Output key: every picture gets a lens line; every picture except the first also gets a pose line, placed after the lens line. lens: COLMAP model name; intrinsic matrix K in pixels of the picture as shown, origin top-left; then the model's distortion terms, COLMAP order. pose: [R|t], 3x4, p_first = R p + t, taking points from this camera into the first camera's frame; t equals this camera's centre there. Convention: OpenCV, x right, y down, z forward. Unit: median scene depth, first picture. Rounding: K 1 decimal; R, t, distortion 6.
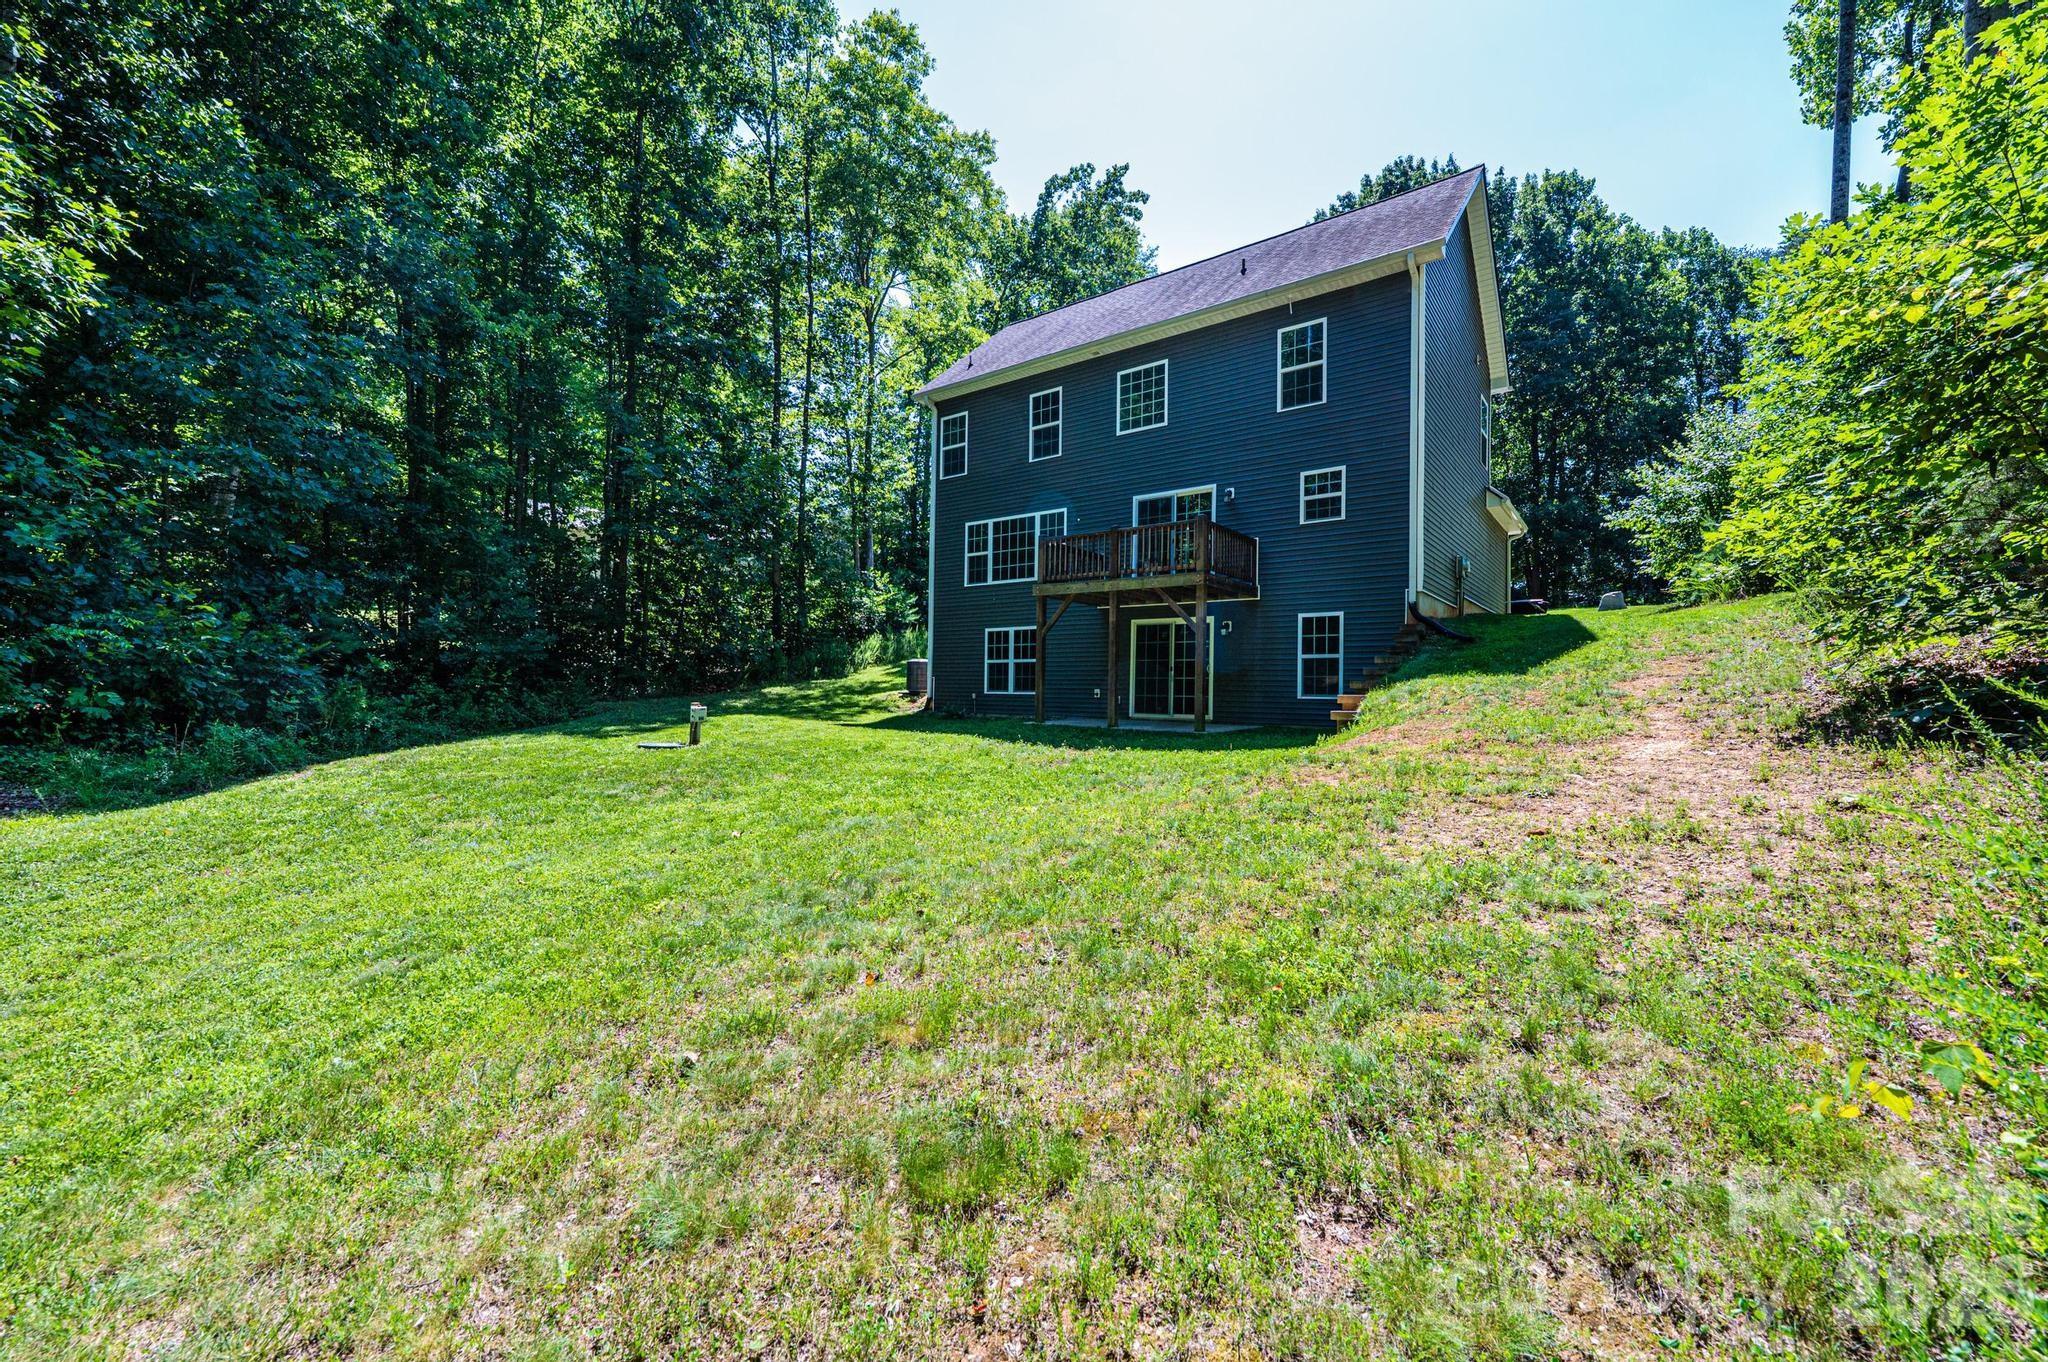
lens RADIAL K [[818.2, 0, 1015.4], [0, 818.2, 694.7], [0, 0, 1]] dist [-0.000211, 0.000011]
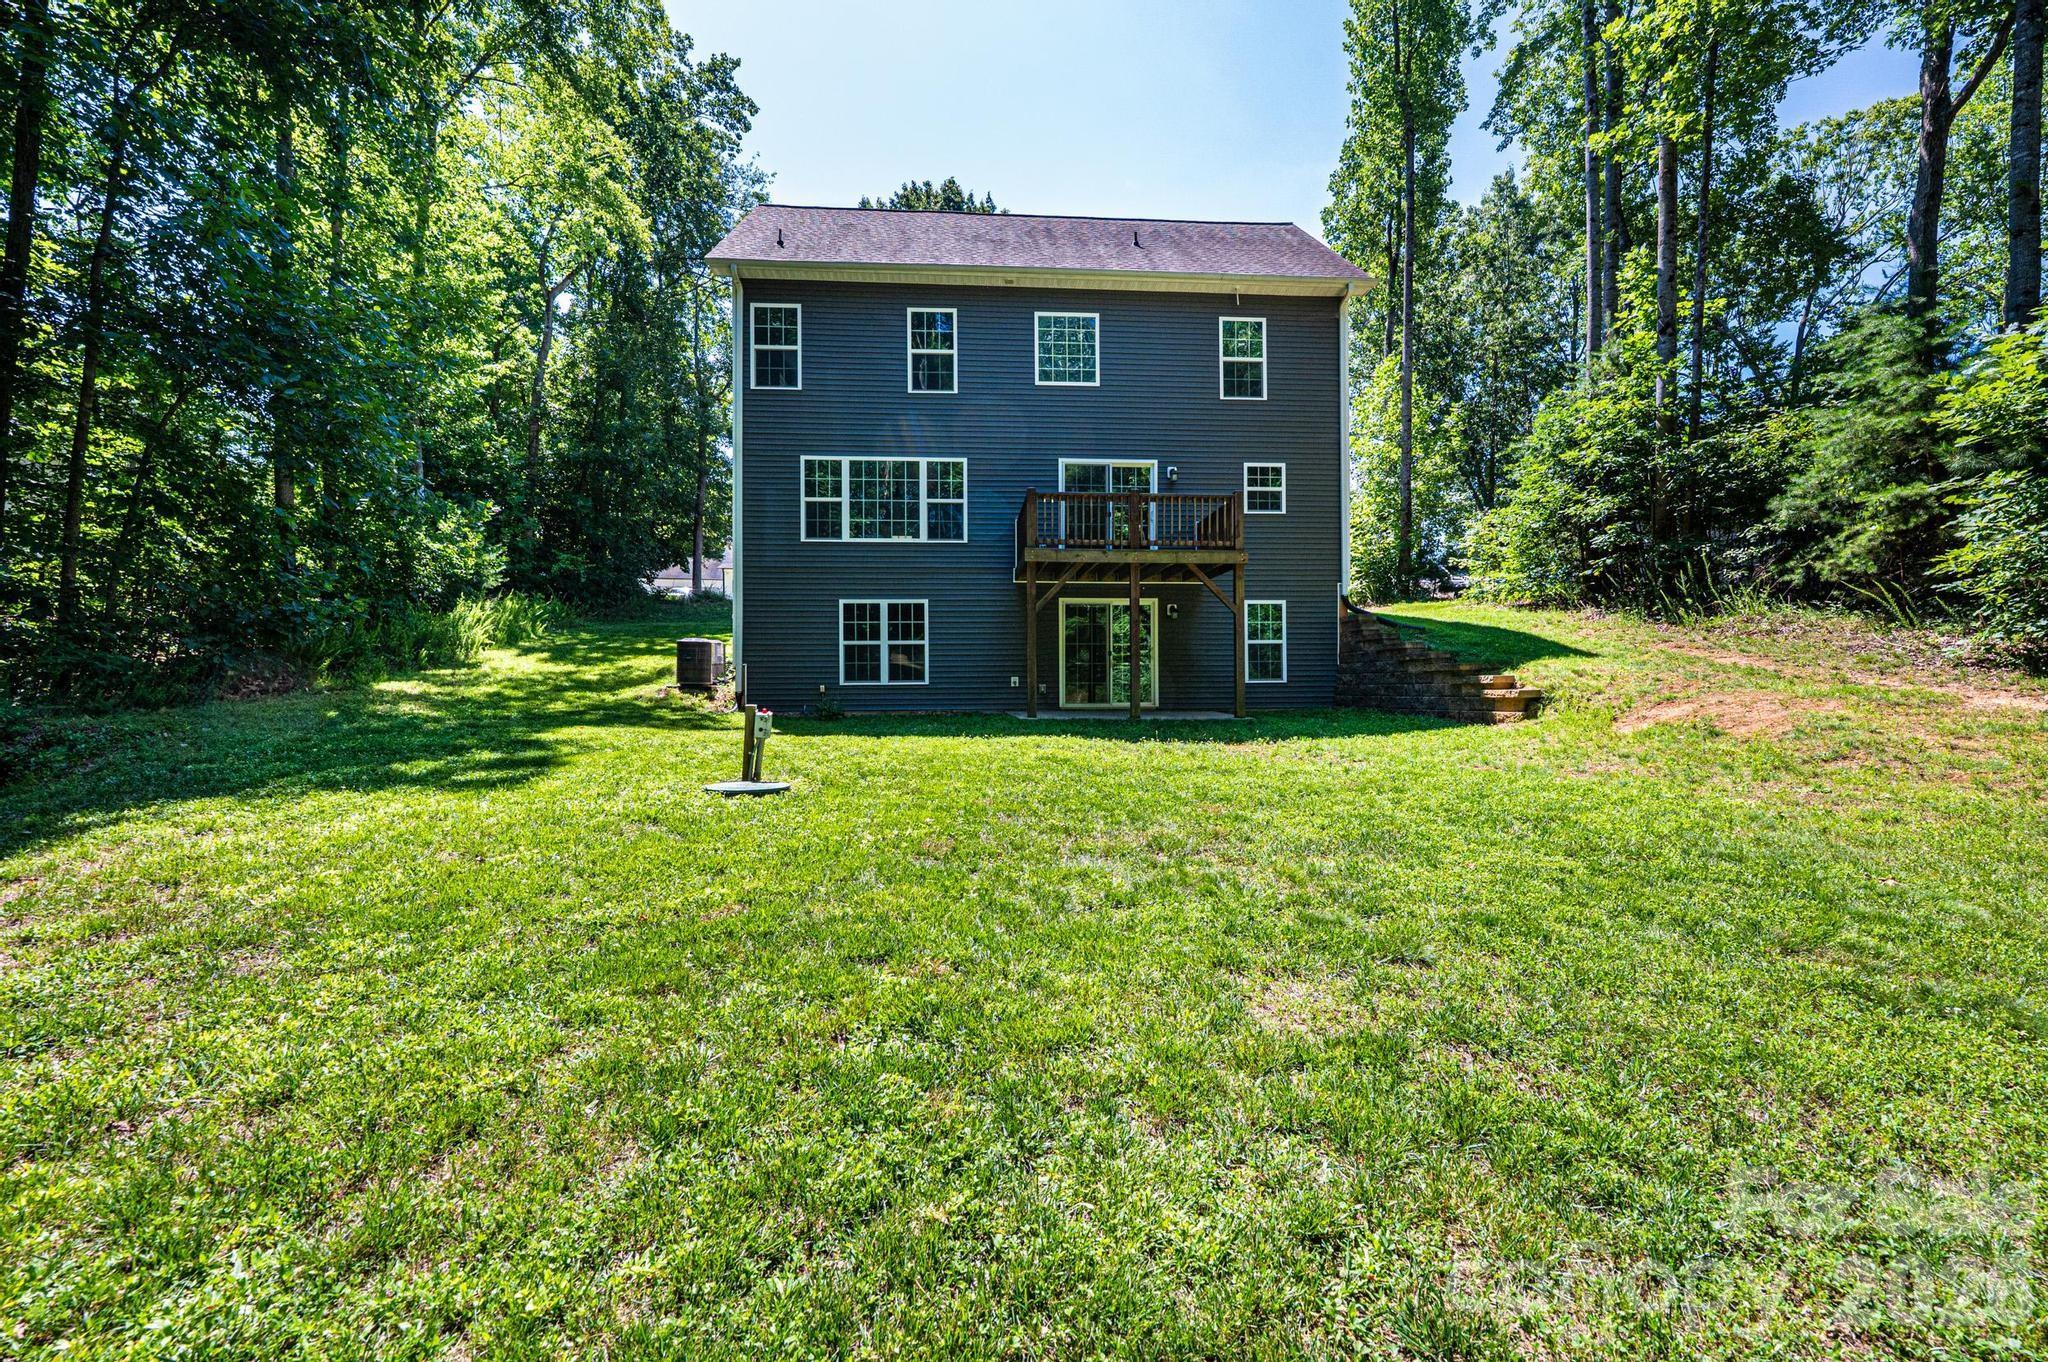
lens RADIAL K [[818.2, 0, 1022.0], [0, 818.2, 688.0], [0, 0, 1]] dist [-0.000211, 0.000011]
pose [[0.744509, -0.022180, 0.667244, -0.445995], [0.017358, 0.999753, 0.013865, -0.006485], [-0.667386, 0.001260, 0.744711, 0.341401]]
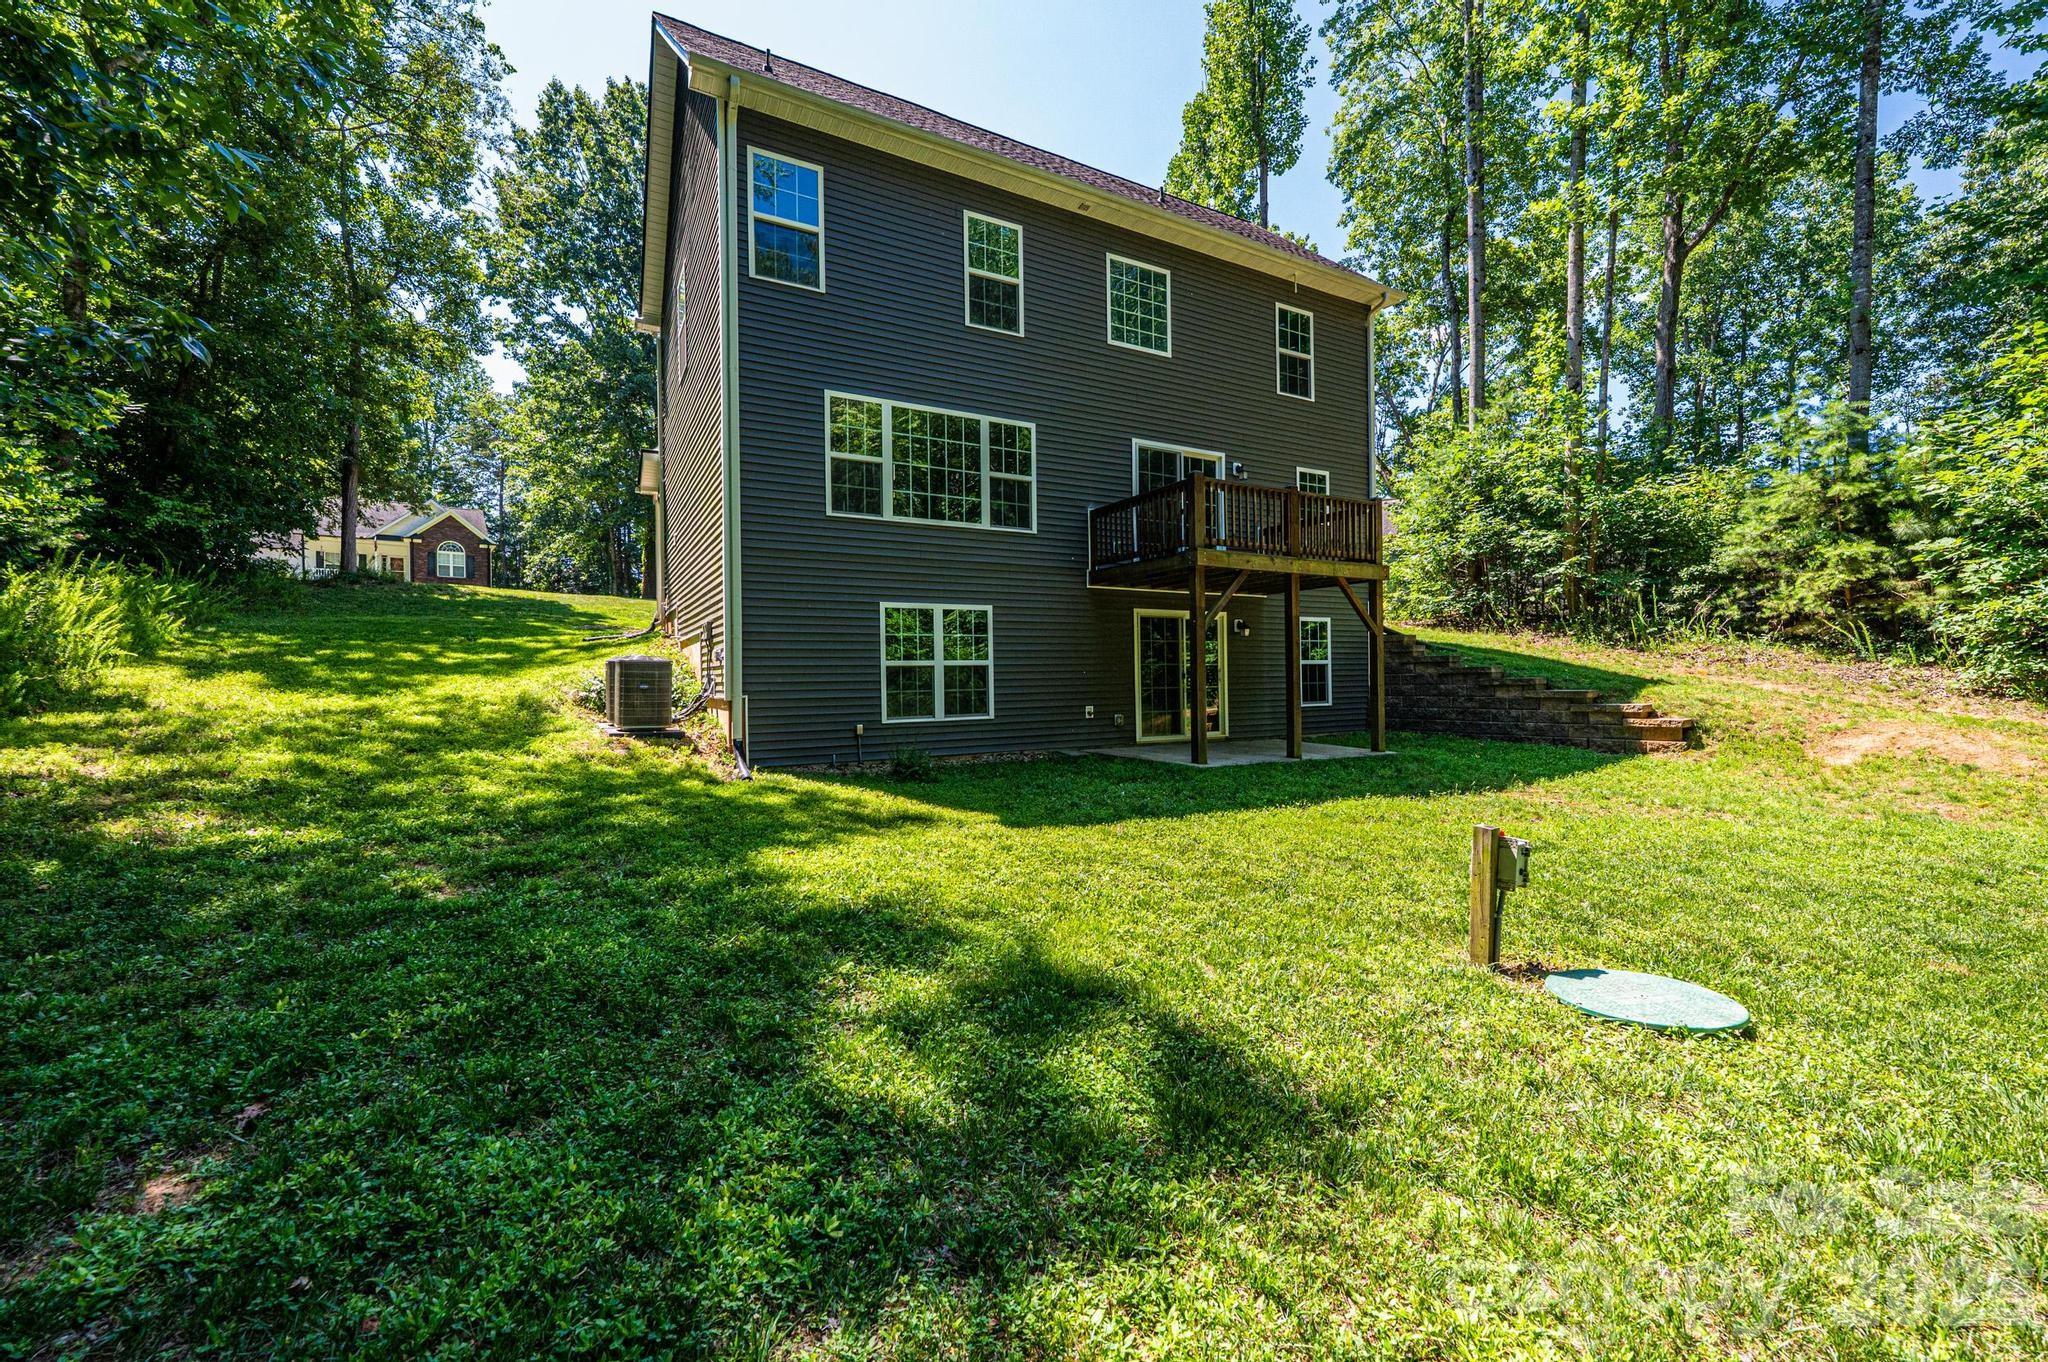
lens RADIAL K [[818.2, 0, 1020.6], [0, 818.2, 687.7], [0, 0, 1]] dist [-0.000211, 0.000011]
pose [[0.385730, -0.035958, 0.921911, -0.529433], [0.018325, 0.999342, 0.031311, -0.042304], [-0.922430, 0.004817, 0.386135, 0.753078]]
